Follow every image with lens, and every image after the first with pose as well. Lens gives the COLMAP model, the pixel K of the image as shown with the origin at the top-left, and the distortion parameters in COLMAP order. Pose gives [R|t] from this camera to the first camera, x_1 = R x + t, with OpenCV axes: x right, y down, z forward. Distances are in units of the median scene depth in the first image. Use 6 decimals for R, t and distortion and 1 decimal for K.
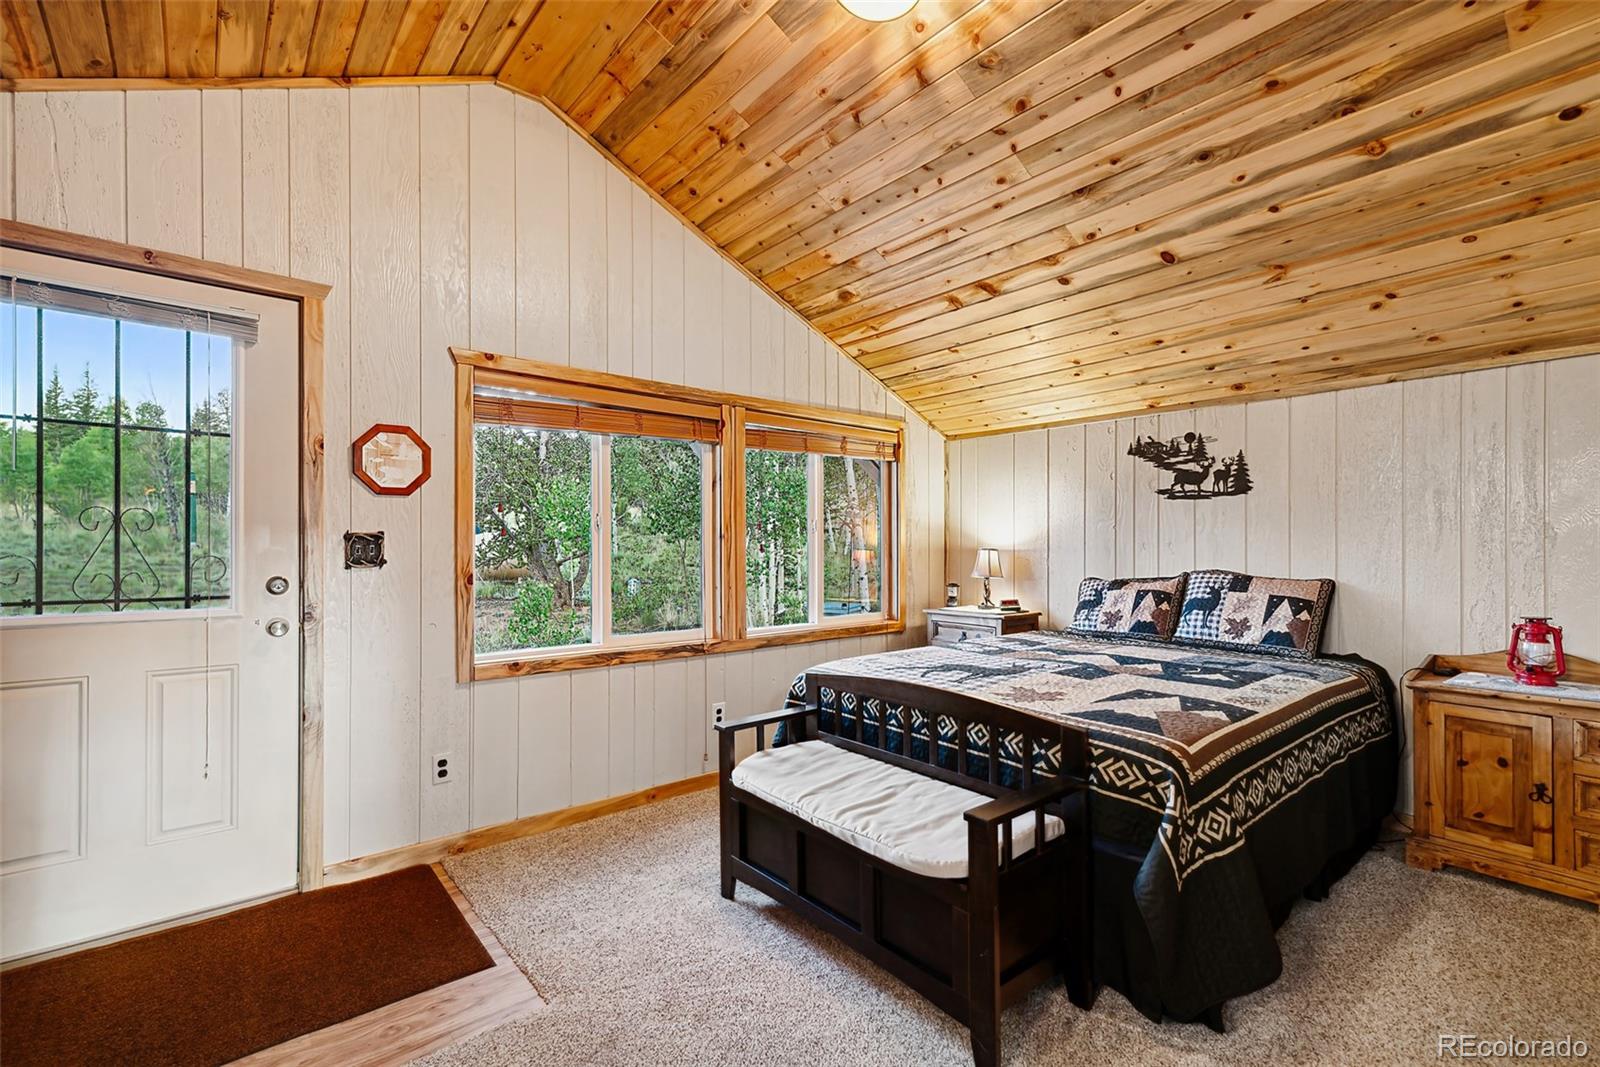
lens RADIAL K [[729.9, 0, 798.3], [0, 729.9, 547.5], [0, 0, 1]] dist [0.003281, 0.000449]
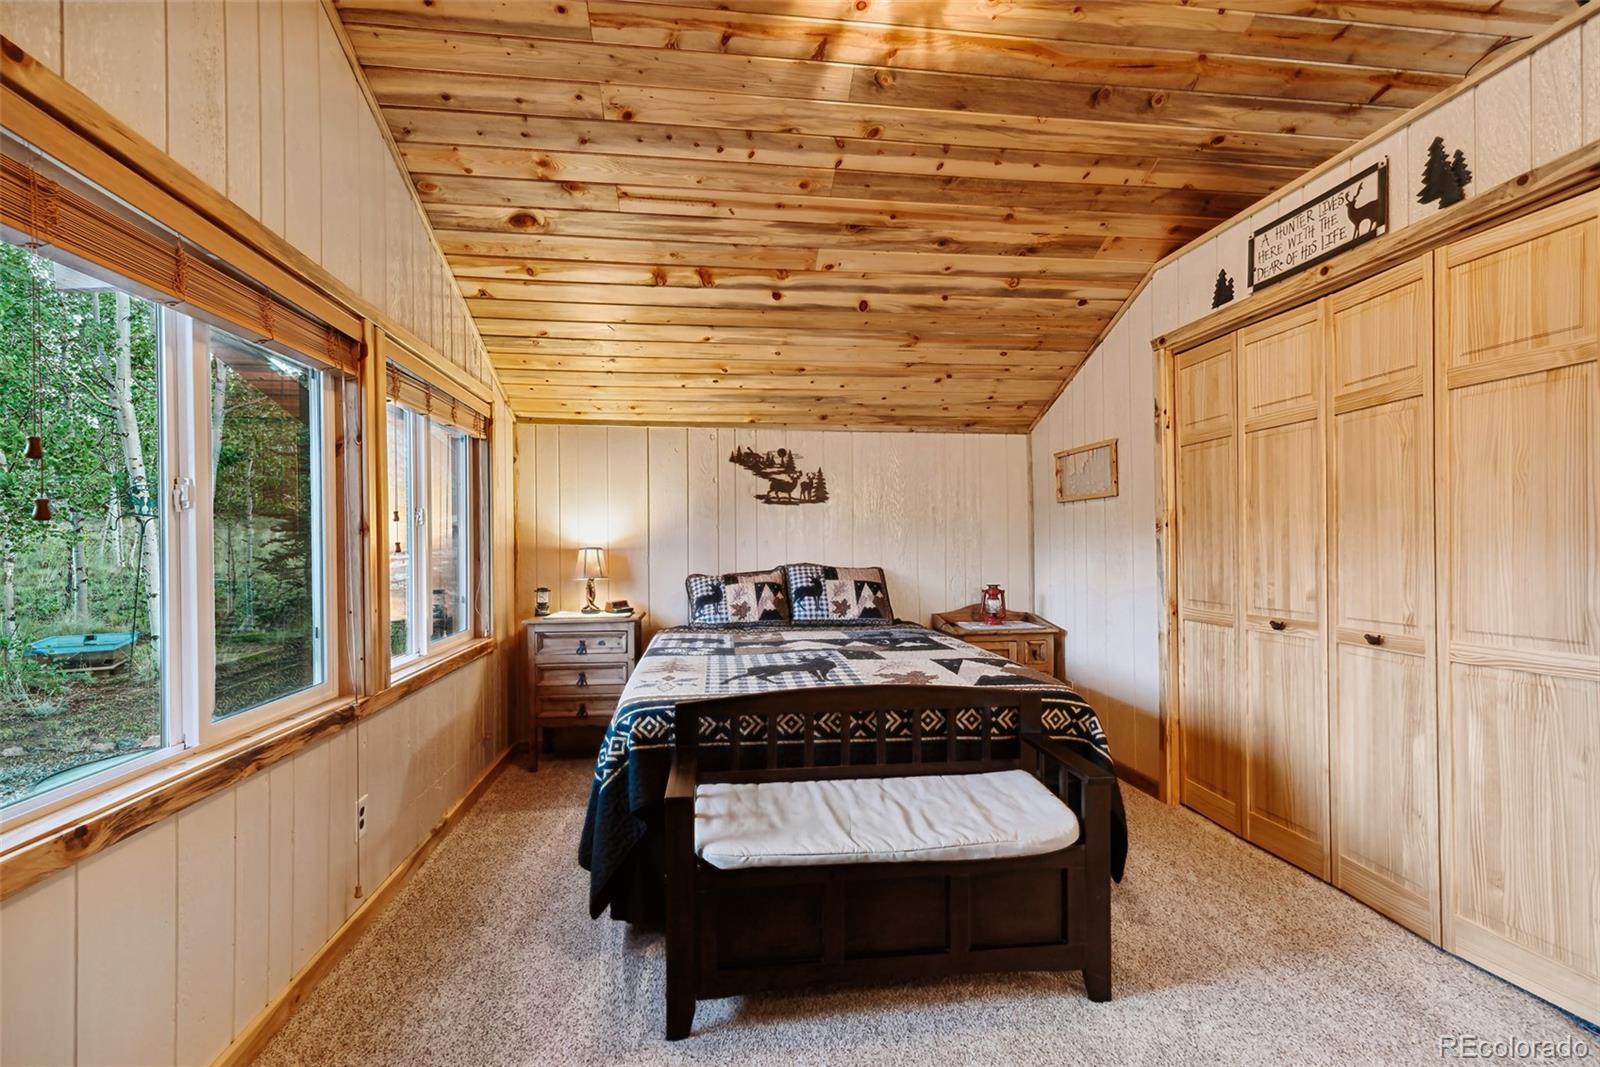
lens RADIAL K [[702.7, 0, 805.7], [0, 702.7, 546.4], [0, 0, 1]] dist [0.000702, 0.000951]
pose [[0.524417, -0.004639, 0.851449, -0.469463], [0.006895, 0.999976, 0.001202, 0.001278], [-0.851433, 0.005240, 0.524436, 0.407776]]
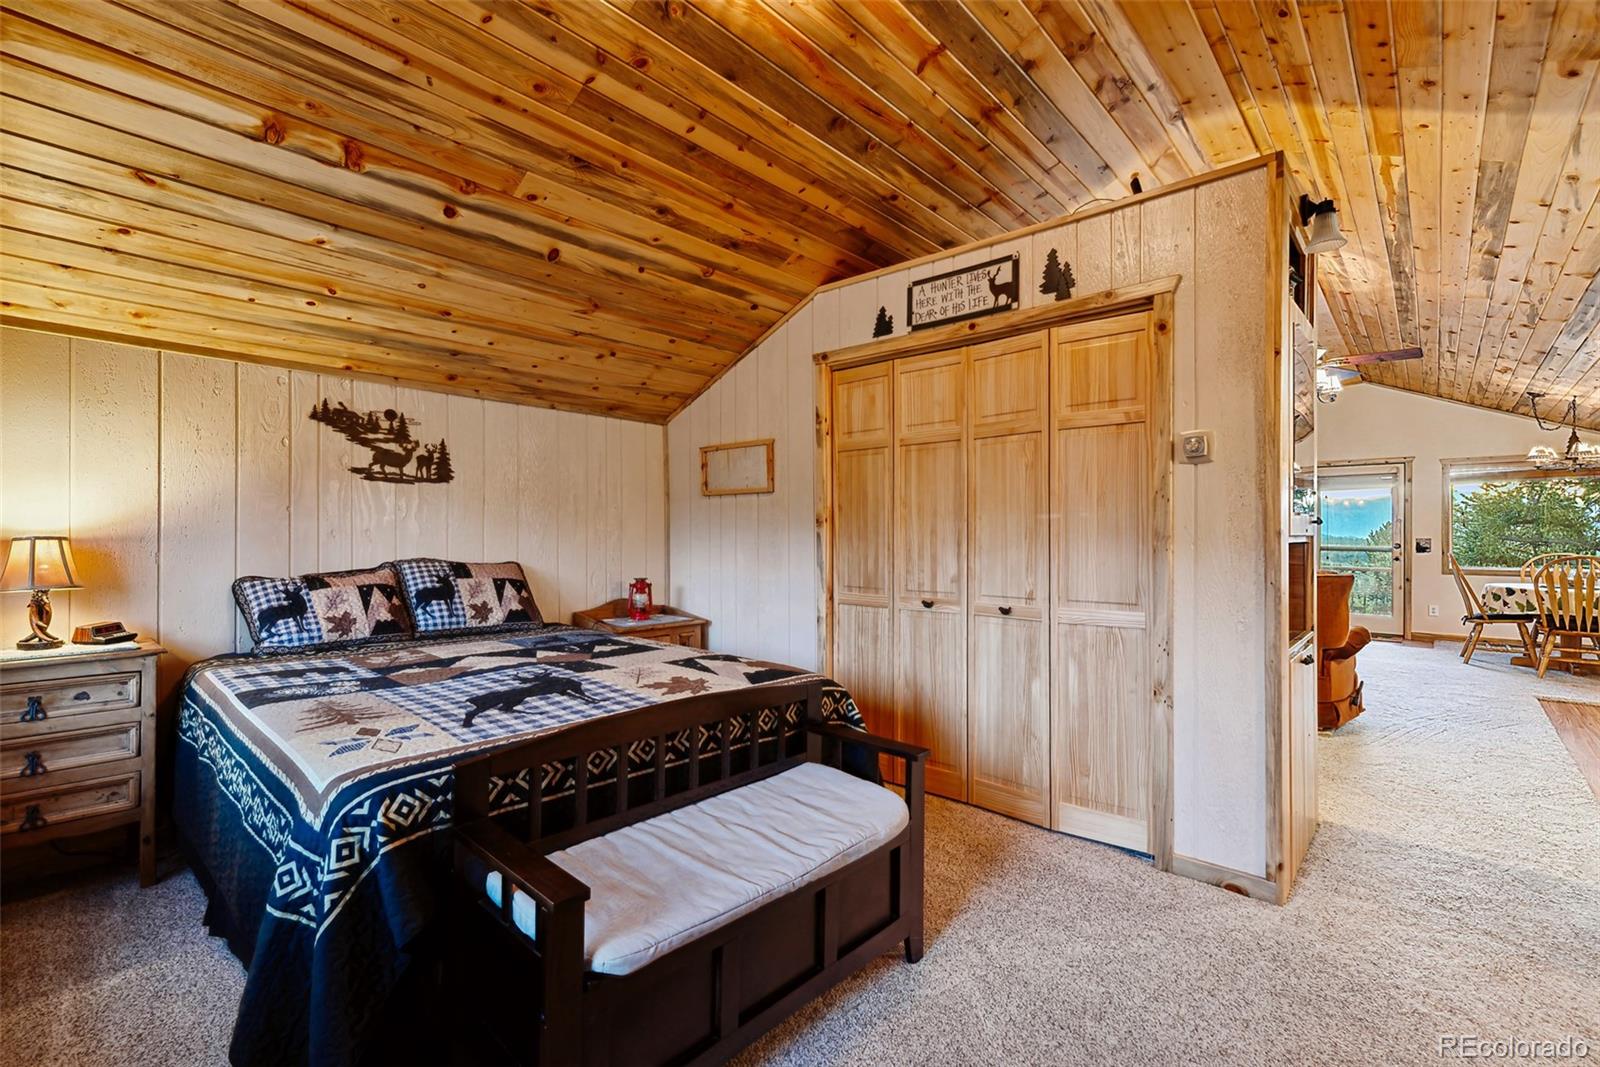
lens RADIAL K [[700.7, 0, 800.0], [0, 700.7, 533.5], [0, 0, 1]] dist [0.002863, 0.001124]
pose [[-0.149104, 0.002127, 0.988819, -0.455641], [-0.001882, 0.999995, -0.002435, -0.000783], [-0.988820, -0.002224, -0.149099, 0.694533]]
